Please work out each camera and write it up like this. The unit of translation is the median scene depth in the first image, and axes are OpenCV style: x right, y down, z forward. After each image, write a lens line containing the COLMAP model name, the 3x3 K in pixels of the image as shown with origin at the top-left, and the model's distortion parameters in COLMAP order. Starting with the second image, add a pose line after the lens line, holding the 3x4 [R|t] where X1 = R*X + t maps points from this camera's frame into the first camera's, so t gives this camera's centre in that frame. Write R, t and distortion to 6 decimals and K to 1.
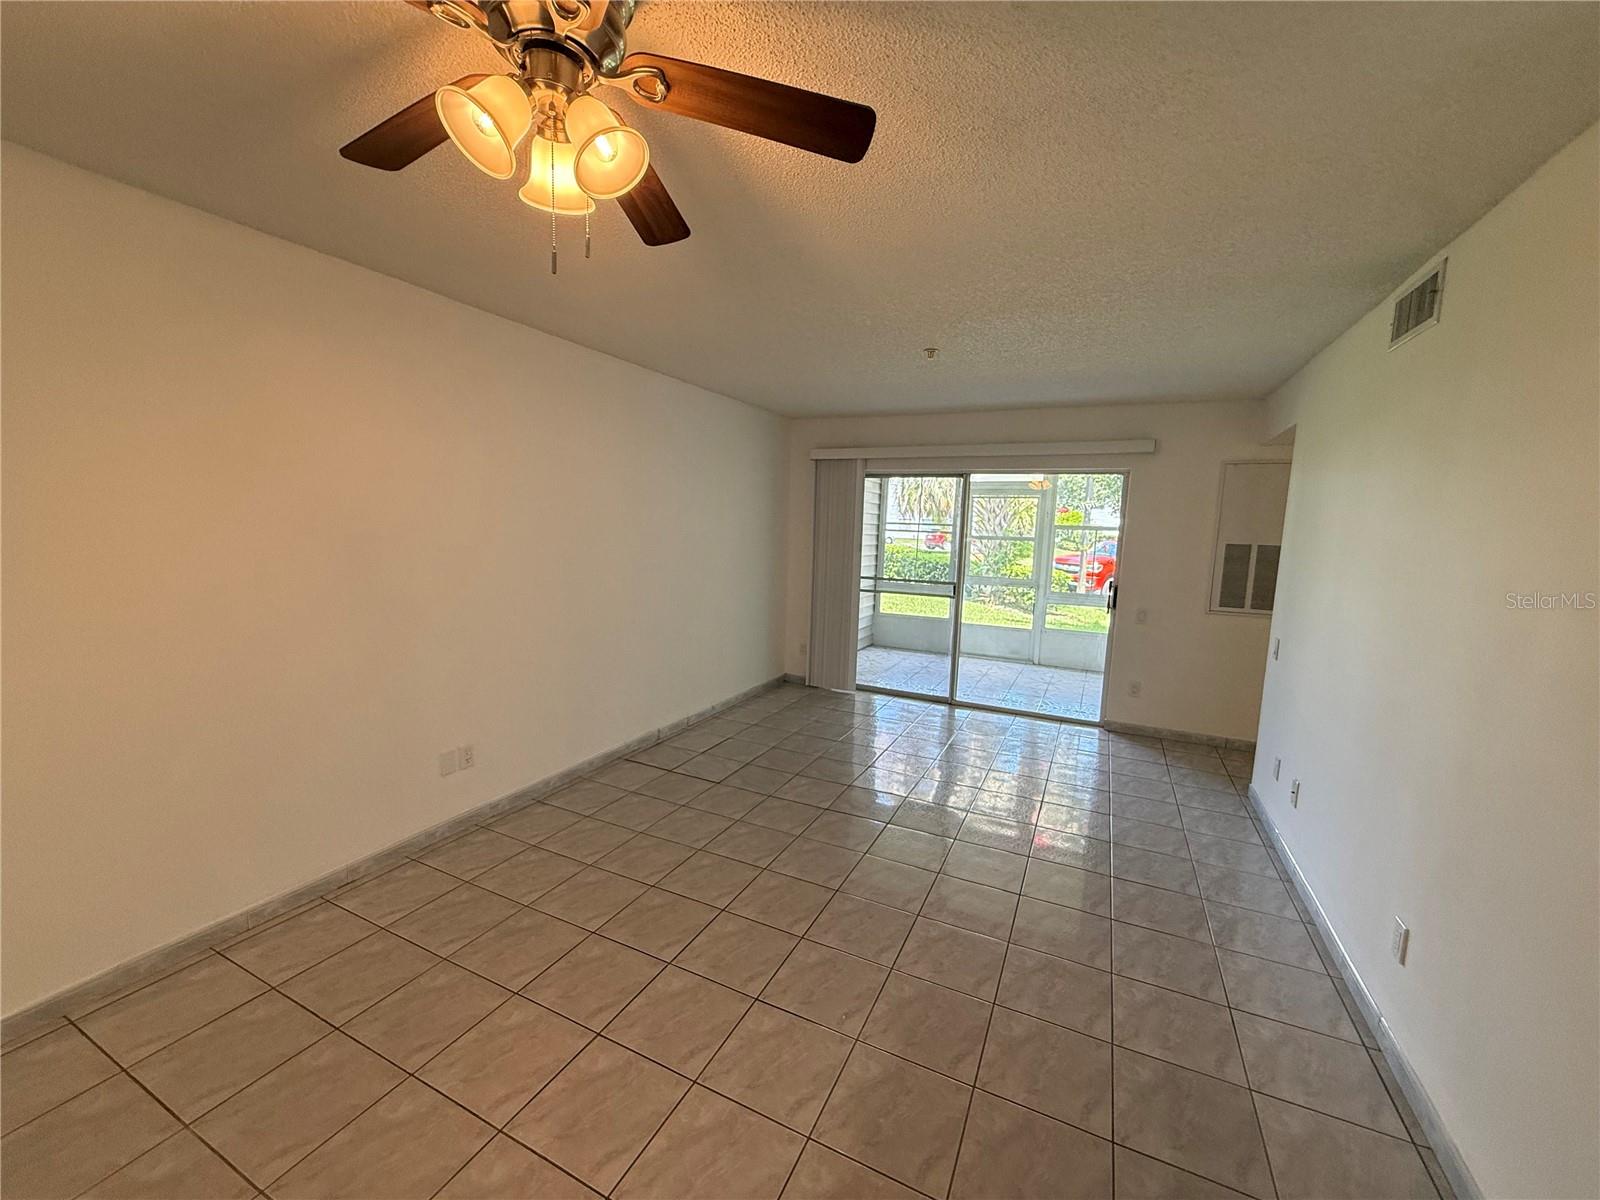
lens RADIAL K [[644.8, 0, 793.5], [0, 644.8, 601.6], [0, 0, 1]] dist [0.000026, 0.000033]
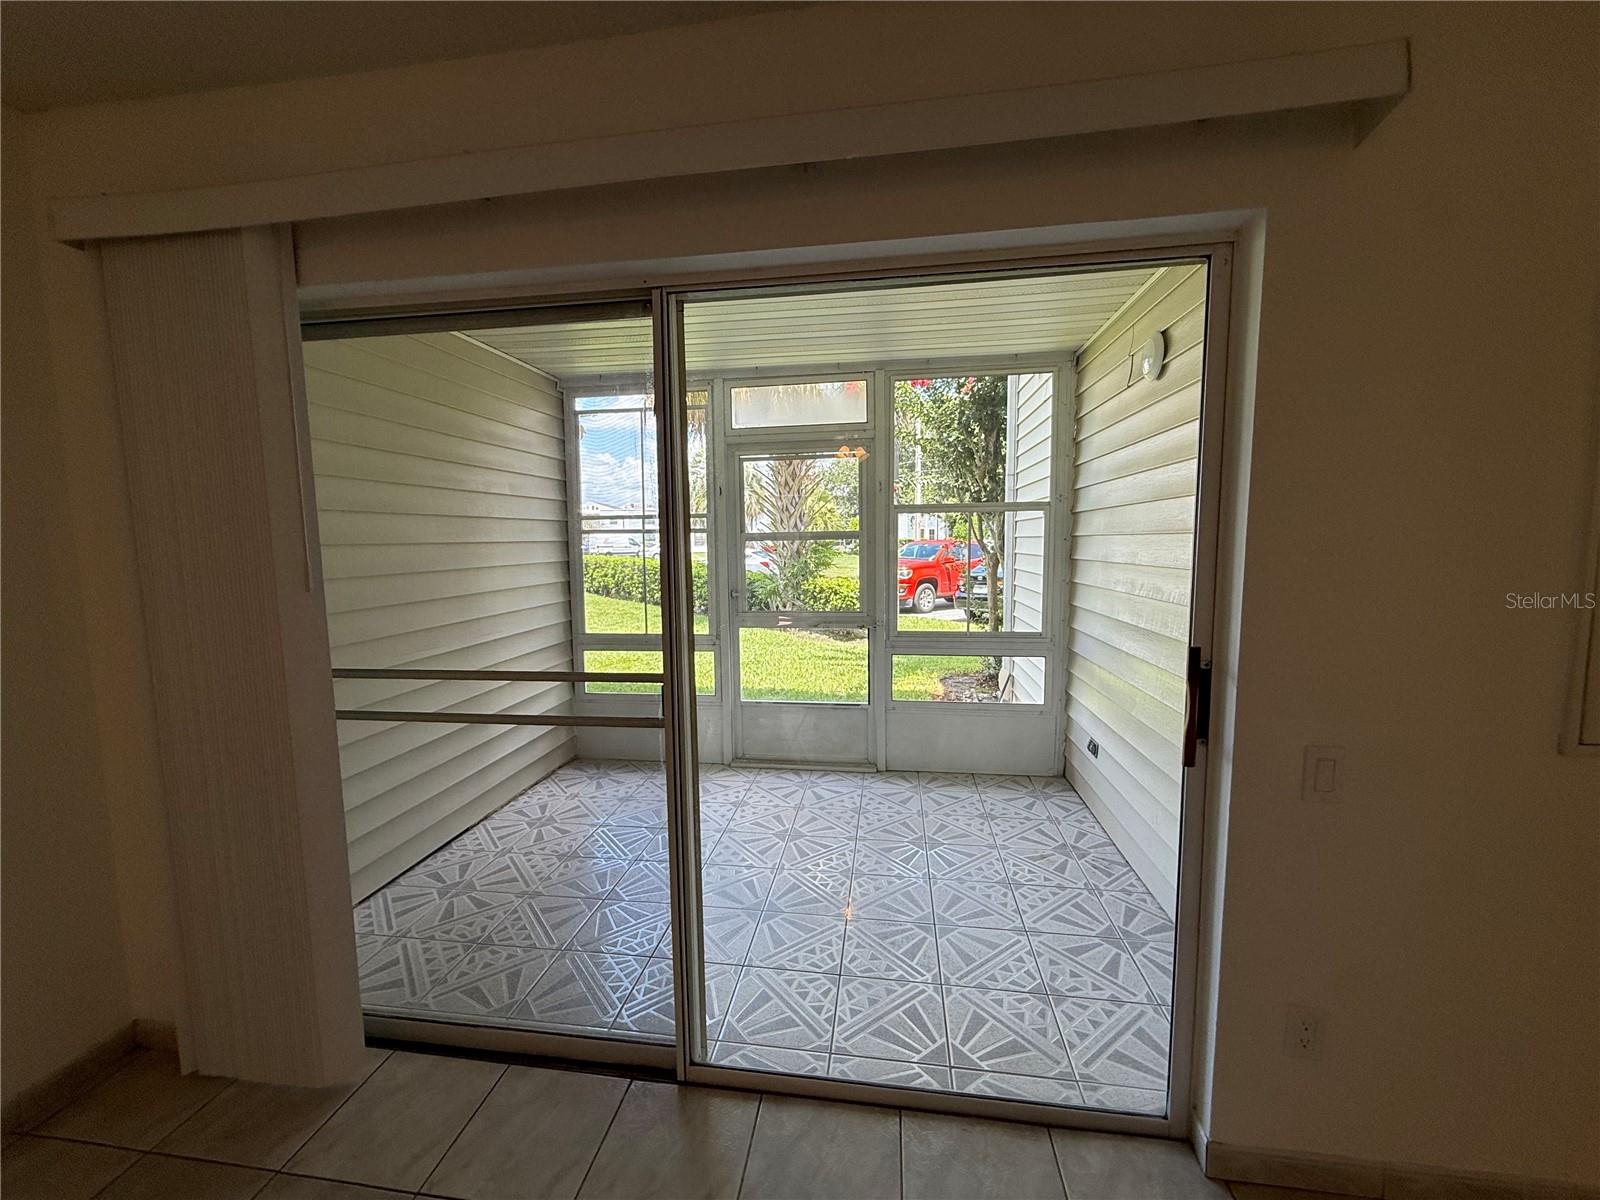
lens RADIAL K [[639.1, 0, 795.1], [0, 639.1, 600.8], [0, 0, 1]] dist [0.000136, -0.000015]
pose [[0.952383, -0.076031, 0.295272, 0.226079], [0.083885, 0.996377, -0.014005, -0.051216], [-0.293137, 0.038108, 0.955311, 0.706465]]
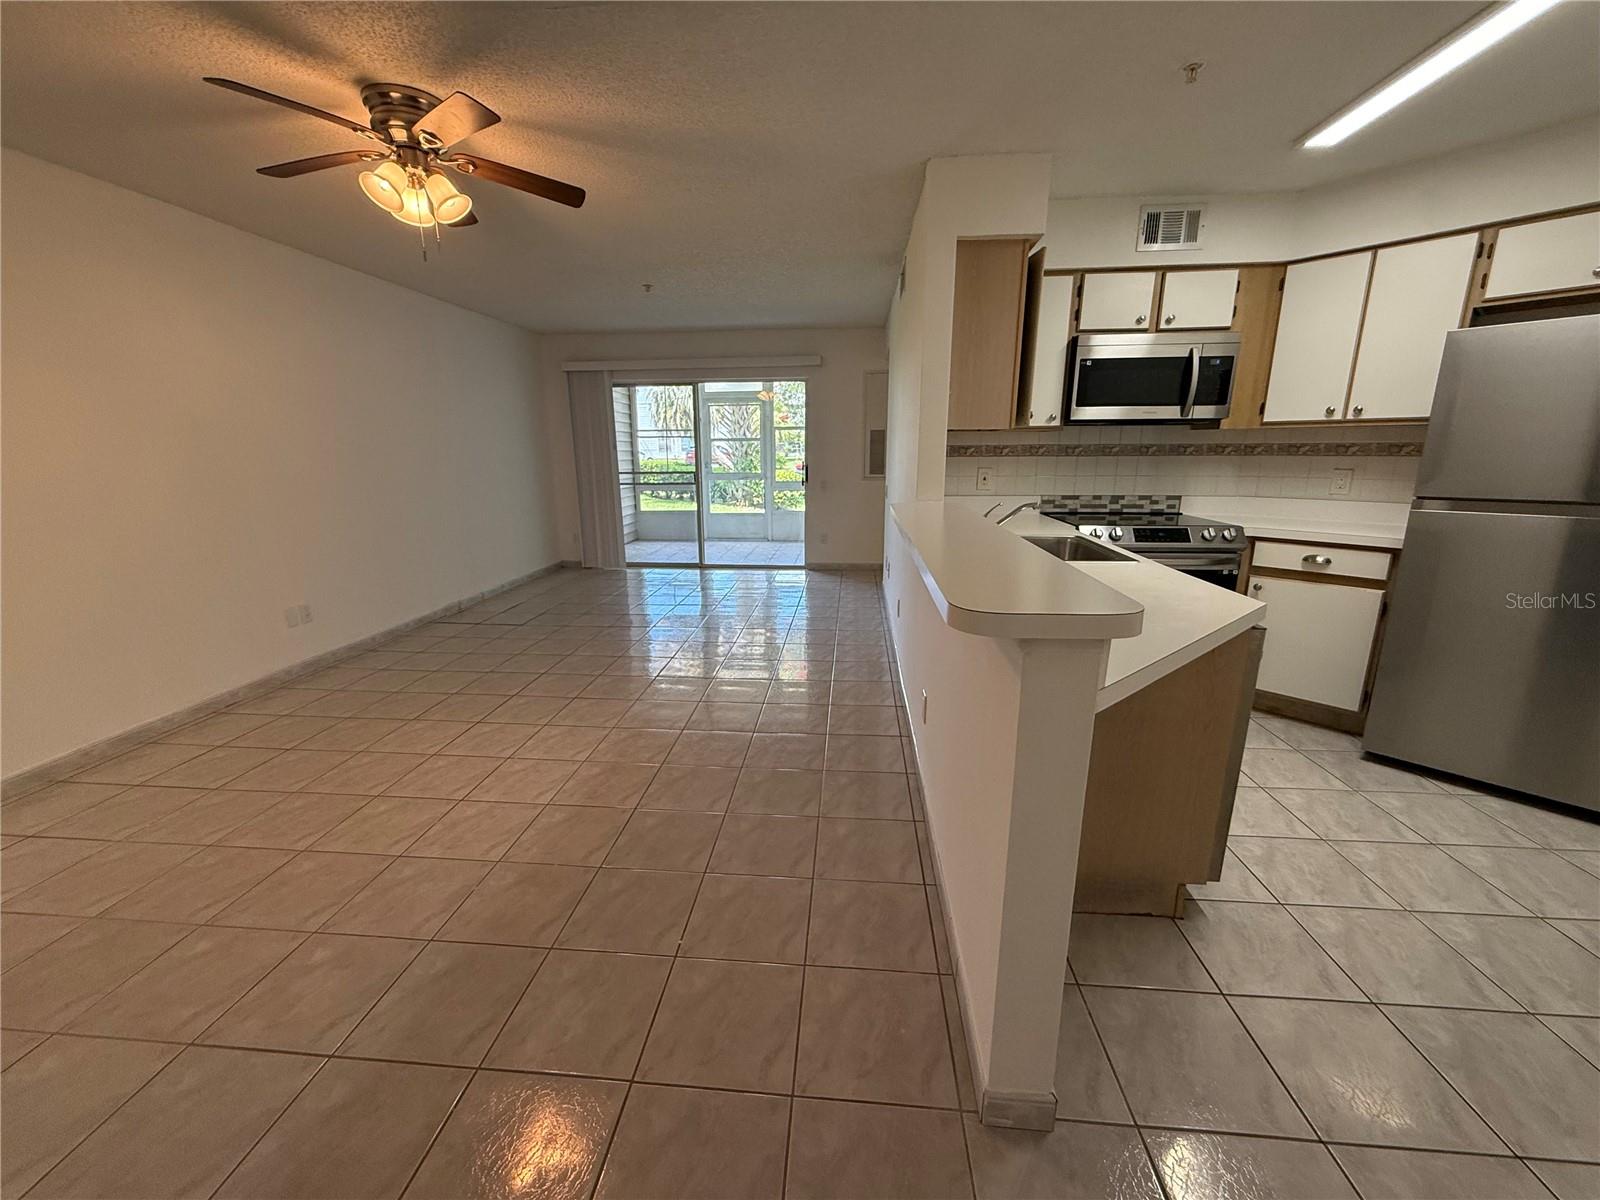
lens RADIAL K [[639.1, 0, 795.1], [0, 639.1, 600.8], [0, 0, 1]] dist [0.000136, -0.000015]
pose [[0.933802, -0.119930, 0.337091, -0.019271], [0.078876, 0.987973, 0.132999, 0.068628], [-0.348987, -0.097606, 0.932030, -0.261583]]
